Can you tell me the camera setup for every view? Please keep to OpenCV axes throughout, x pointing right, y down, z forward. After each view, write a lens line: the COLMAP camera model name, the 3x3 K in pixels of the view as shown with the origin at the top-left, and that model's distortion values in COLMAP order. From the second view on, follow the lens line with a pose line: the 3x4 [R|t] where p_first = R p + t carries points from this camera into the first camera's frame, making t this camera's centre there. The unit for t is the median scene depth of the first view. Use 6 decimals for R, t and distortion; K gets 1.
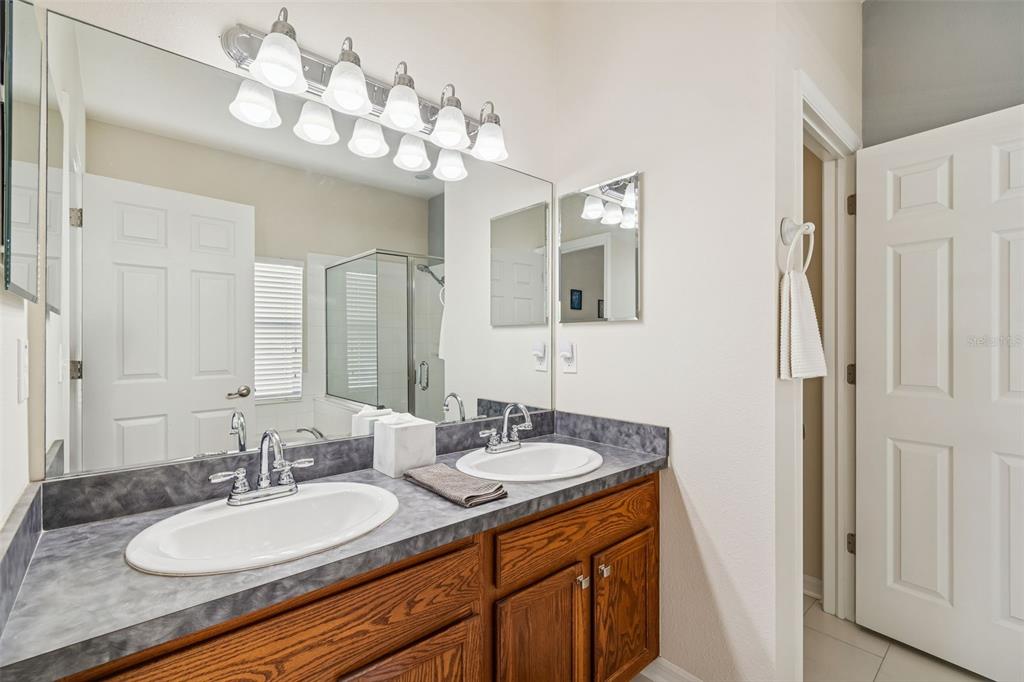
lens RADIAL K [[453.1, 0, 515.1], [0, 453.1, 344.2], [0, 0, 1]] dist [0.002975, -0.000605]
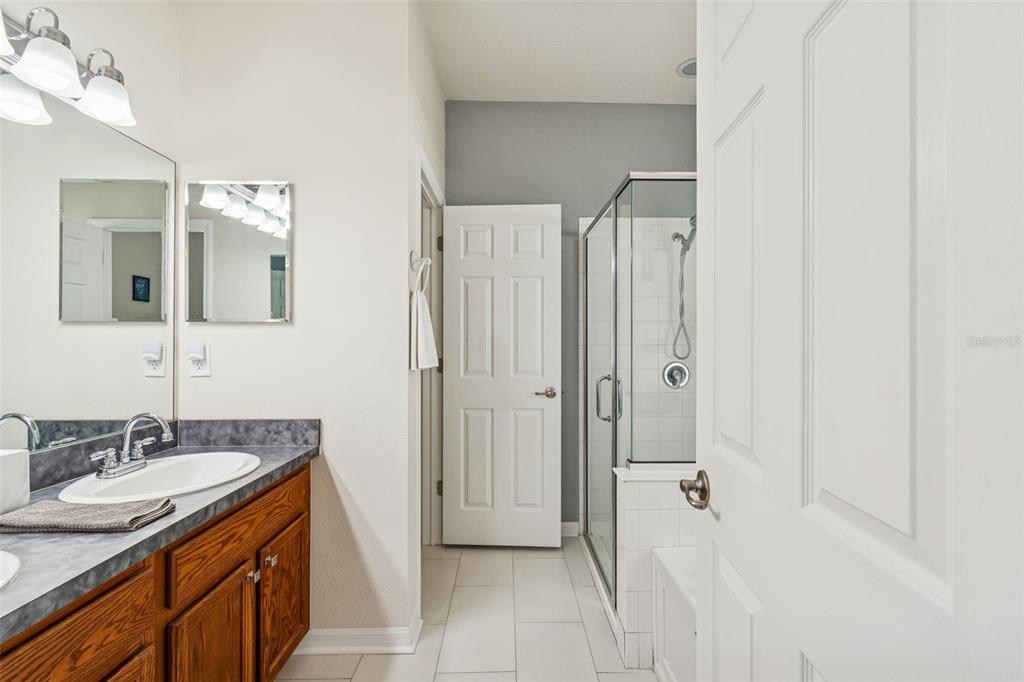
lens RADIAL K [[453.1, 0, 515.1], [0, 453.1, 344.2], [0, 0, 1]] dist [0.002975, -0.000605]
pose [[0.652917, -0.003232, 0.757422, -0.217070], [0.002894, 0.999994, 0.001773, -0.002012], [-0.757424, 0.001035, 0.652923, -0.107784]]
